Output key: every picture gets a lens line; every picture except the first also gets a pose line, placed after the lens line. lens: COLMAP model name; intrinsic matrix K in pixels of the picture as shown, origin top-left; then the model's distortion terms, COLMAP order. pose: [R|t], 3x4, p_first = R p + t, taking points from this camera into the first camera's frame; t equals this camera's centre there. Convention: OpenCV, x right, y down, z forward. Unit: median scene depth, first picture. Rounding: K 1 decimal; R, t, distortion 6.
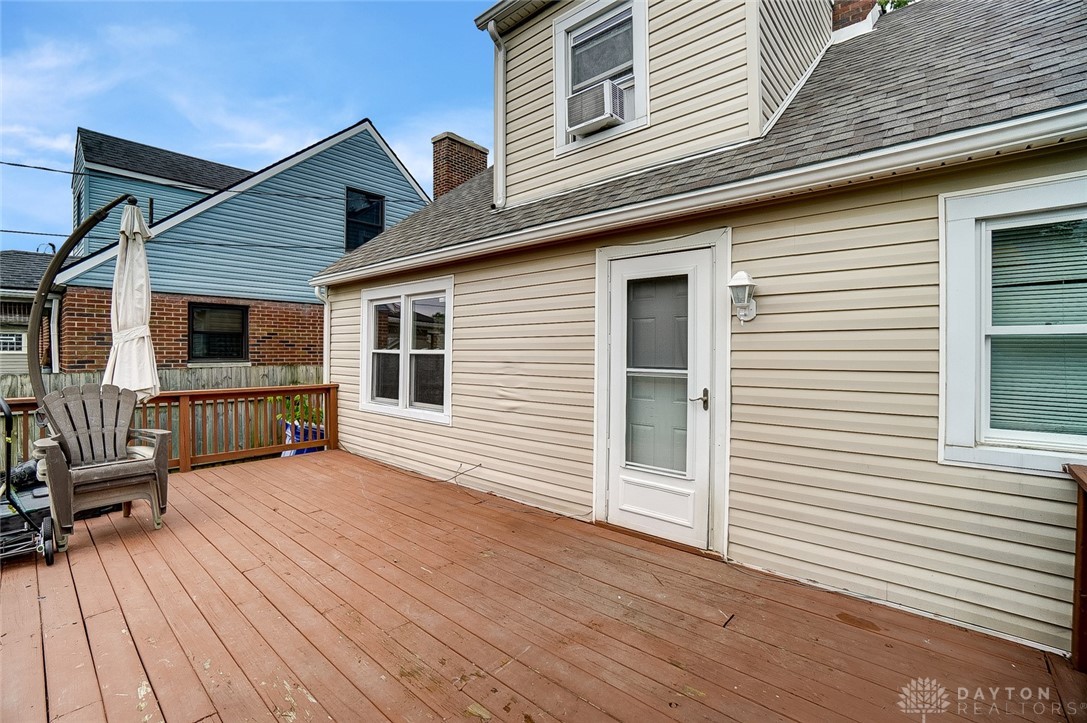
lens RADIAL K [[482.8, 0, 538.6], [0, 482.8, 364.9], [0, 0, 1]] dist [-0.064511, 0.023105]
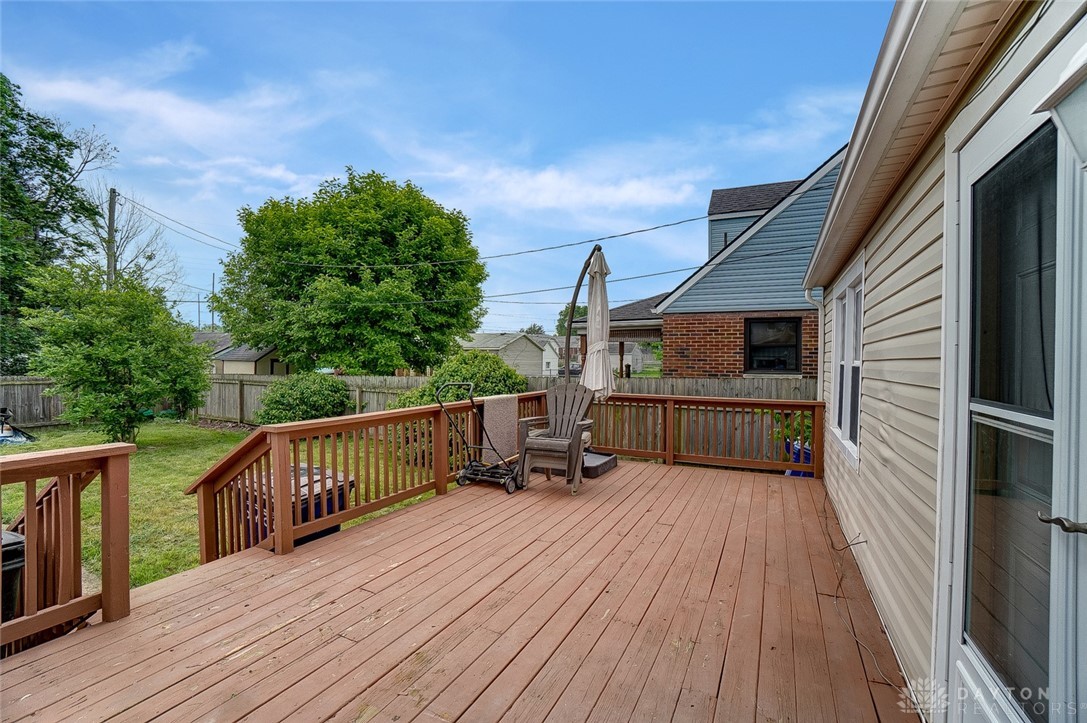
lens RADIAL K [[482.8, 0, 538.6], [0, 482.8, 364.9], [0, 0, 1]] dist [-0.064511, 0.023105]
pose [[0.254278, 0.007512, -0.967102, 0.421773], [-0.036012, 0.999350, -0.001706, -0.009773], [0.966460, 0.035261, 0.254384, 0.489794]]
